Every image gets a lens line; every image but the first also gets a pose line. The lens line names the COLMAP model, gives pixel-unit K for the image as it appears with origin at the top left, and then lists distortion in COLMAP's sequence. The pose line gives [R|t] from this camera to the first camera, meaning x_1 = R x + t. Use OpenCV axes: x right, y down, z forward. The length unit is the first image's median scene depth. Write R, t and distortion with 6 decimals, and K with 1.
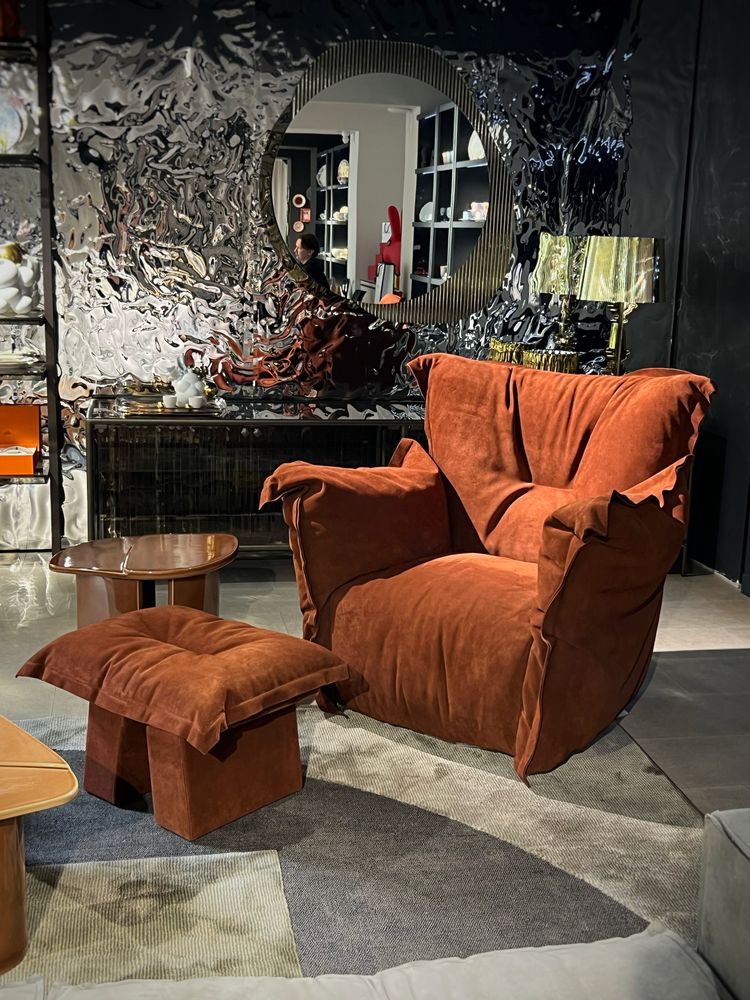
lens RADIAL K [[1309.7, 0, 385.9], [0, 1309.7, 480.2], [0, 0, 1]] dist [0.076334, 0.000000]
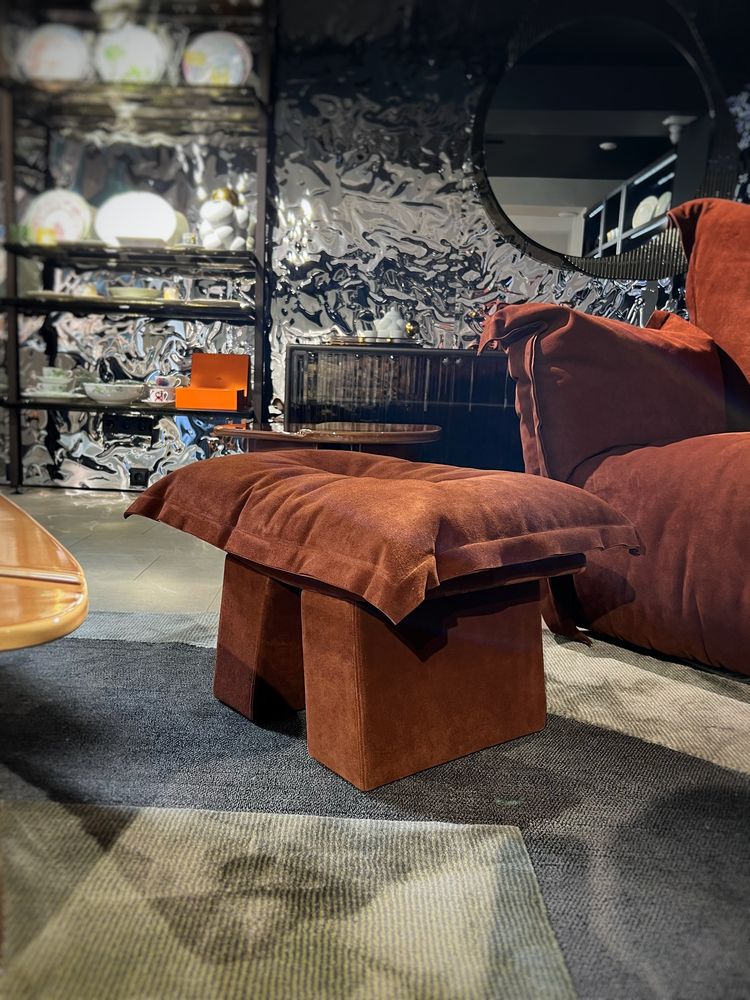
lens RADIAL K [[869.4, 0, 327.7], [0, 869.4, 493.4], [0, 0, 1]] dist [0.058499, -0.056537]
pose [[0.975745, 0.037754, -0.215632, -0.071757], [-0.052261, 0.996709, -0.061974, 0.140193], [0.212582, 0.071740, 0.974506, 0.512707]]
